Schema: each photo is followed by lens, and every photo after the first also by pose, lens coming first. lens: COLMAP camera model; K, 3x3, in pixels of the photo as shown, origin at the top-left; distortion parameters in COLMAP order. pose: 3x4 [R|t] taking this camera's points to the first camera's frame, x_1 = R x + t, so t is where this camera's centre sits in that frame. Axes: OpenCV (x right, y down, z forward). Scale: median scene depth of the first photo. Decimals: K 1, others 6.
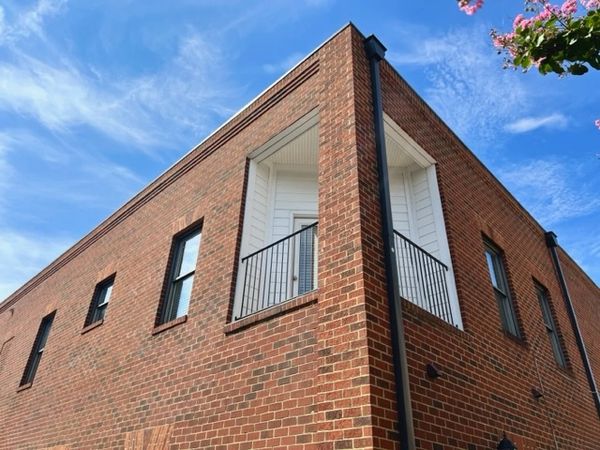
lens RADIAL K [[453.7, 0, 298.7], [0, 453.7, 222.5], [0, 0, 1]] dist [0.051472, -0.037282]
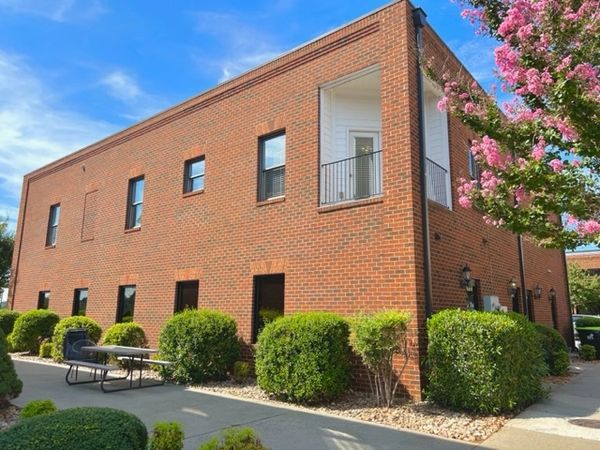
lens RADIAL K [[453.7, 0, 299.9], [0, 453.7, 227.3], [0, 0, 1]] dist [0.051472, -0.037282]
pose [[0.996156, -0.003856, 0.087517, -0.359990], [-0.029511, 0.925865, 0.376700, -0.330362], [-0.082482, -0.377835, 0.922192, -0.567831]]
